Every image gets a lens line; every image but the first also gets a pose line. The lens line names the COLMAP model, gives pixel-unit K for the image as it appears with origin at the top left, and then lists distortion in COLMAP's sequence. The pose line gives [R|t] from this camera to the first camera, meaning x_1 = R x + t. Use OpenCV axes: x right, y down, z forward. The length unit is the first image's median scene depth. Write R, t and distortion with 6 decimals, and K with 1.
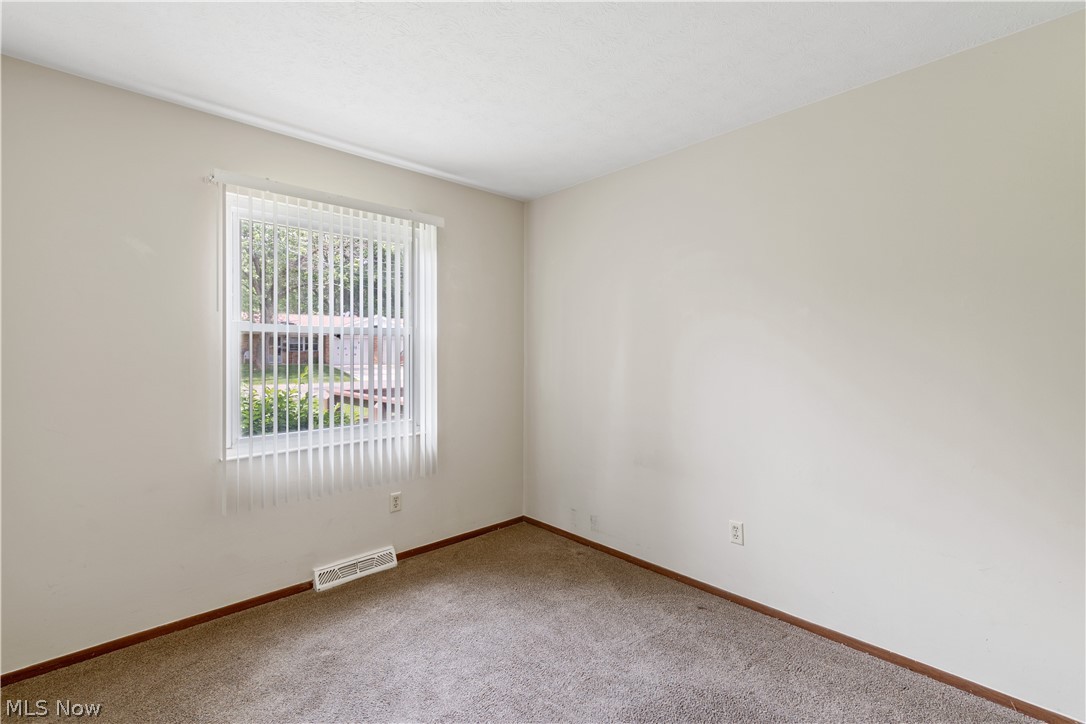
lens RADIAL K [[483.5, 0, 545.3], [0, 483.5, 353.7], [0, 0, 1]] dist [0.001412, -0.001155]
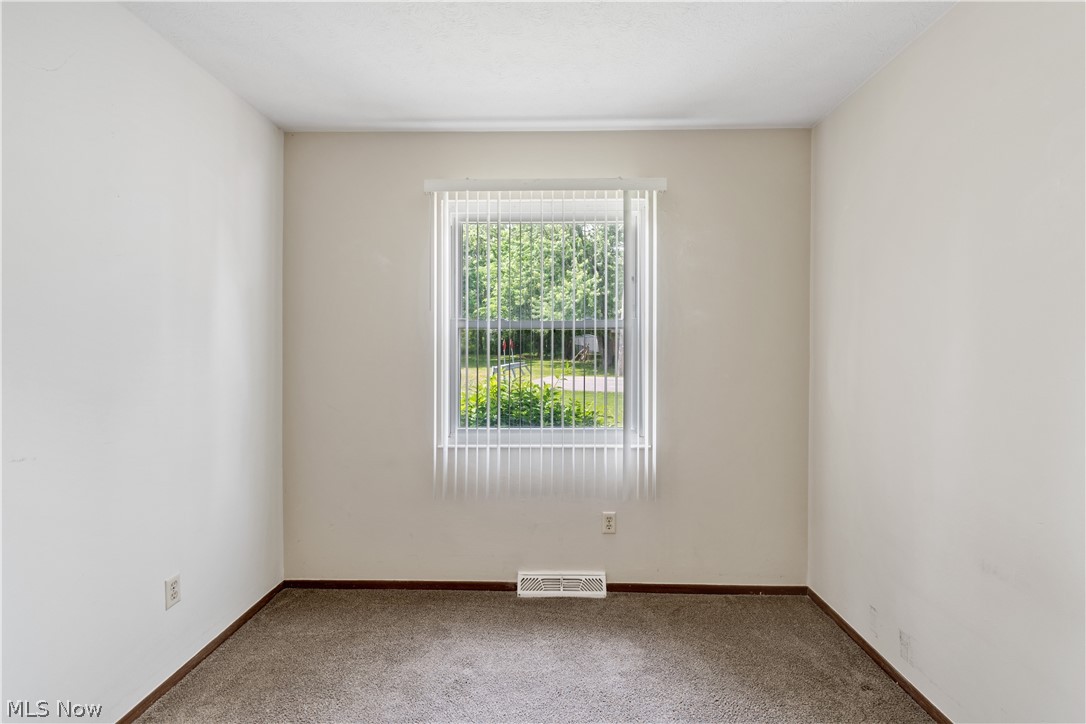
lens RADIAL K [[467.0, 0, 543.0], [0, 467.0, 362.0], [0, 0, 1]] dist [-0.000005, -0.000647]
pose [[0.712323, 0.007083, -0.701816, 0.196186], [-0.004451, 0.999975, 0.005575, 0.017431], [0.701838, -0.000848, 0.712336, 0.339862]]
